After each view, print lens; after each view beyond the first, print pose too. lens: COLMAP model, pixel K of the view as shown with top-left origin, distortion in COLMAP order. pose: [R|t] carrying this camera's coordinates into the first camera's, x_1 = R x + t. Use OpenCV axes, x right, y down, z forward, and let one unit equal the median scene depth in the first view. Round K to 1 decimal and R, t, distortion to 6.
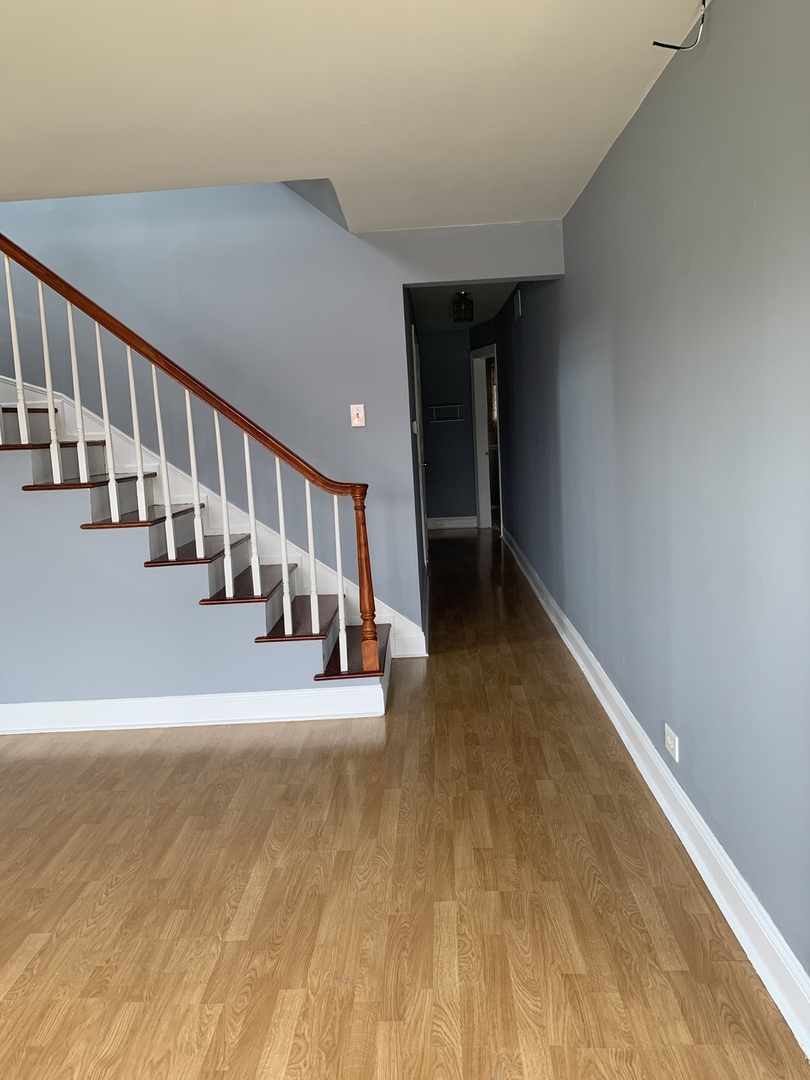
lens RADIAL K [[832.7, 0, 413.0], [0, 832.7, 518.3], [0, 0, 1]] dist [0.024864, -0.033163]
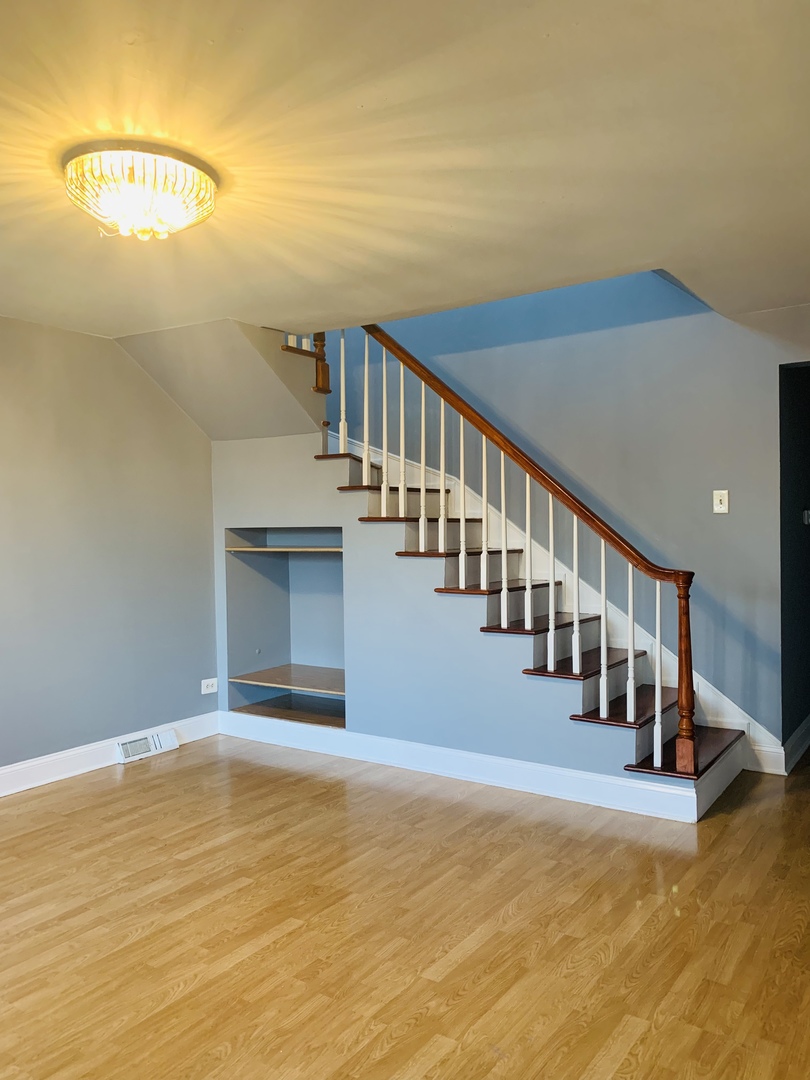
lens RADIAL K [[832.7, 0, 412.1], [0, 832.7, 530.5], [0, 0, 1]] dist [0.024864, -0.033163]
pose [[0.837518, 0.048923, -0.544214, 0.217366], [-0.097162, 0.993445, -0.060220, 0.000135], [0.537701, 0.103313, 0.836782, 0.021232]]
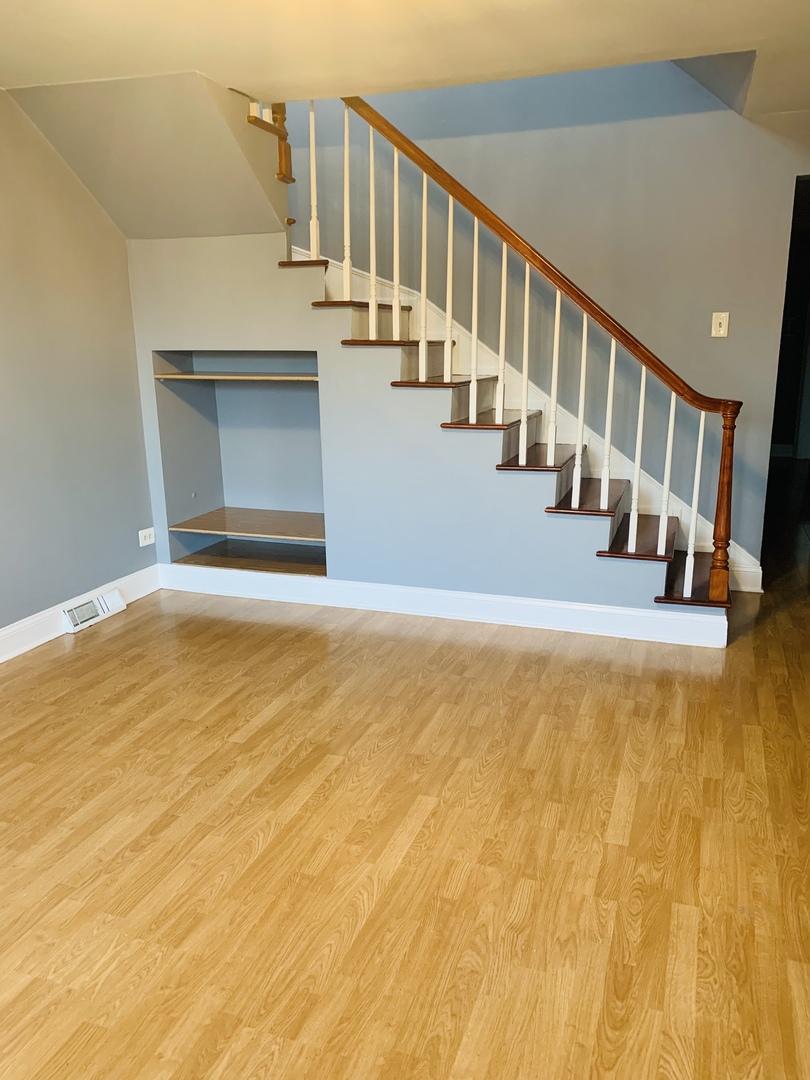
lens RADIAL K [[832.7, 0, 408.5], [0, 832.7, 535.4], [0, 0, 1]] dist [0.024864, -0.033163]
pose [[0.950445, 0.118002, -0.287627, -0.136305], [-0.080512, 0.987029, 0.138894, 0.006604], [0.300286, -0.108854, 0.947618, -0.003945]]
